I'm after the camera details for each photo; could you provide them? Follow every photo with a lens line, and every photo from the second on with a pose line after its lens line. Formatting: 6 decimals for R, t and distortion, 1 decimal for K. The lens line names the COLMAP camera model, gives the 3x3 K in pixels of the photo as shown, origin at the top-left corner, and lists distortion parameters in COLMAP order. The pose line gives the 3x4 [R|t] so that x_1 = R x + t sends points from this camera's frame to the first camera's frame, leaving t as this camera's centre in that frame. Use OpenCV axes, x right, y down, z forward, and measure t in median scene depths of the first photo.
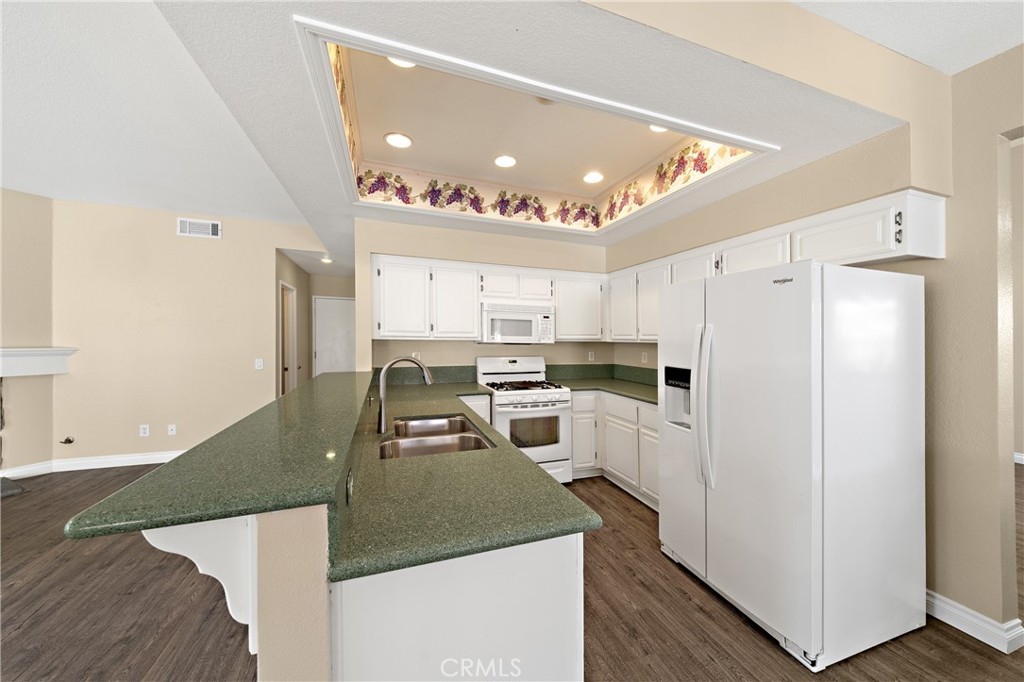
lens RADIAL K [[349.5, 0, 514.0], [0, 349.5, 336.8], [0, 0, 1]] dist [0.006832, -0.000121]
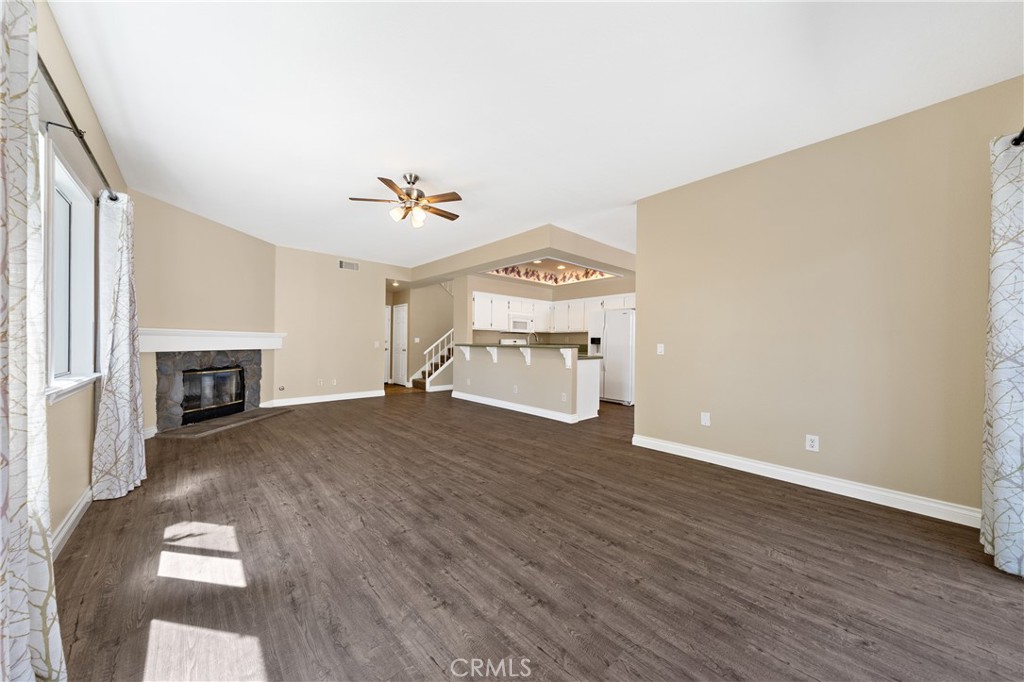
lens RADIAL K [[349.5, 0, 509.4], [0, 349.5, 341.5], [0, 0, 1]] dist [0.006832, -0.000121]
pose [[0.912480, -0.005352, 0.409086, -1.037940], [0.003452, 0.999980, 0.005382, 0.067479], [-0.409106, -0.003498, 0.912480, -1.051872]]
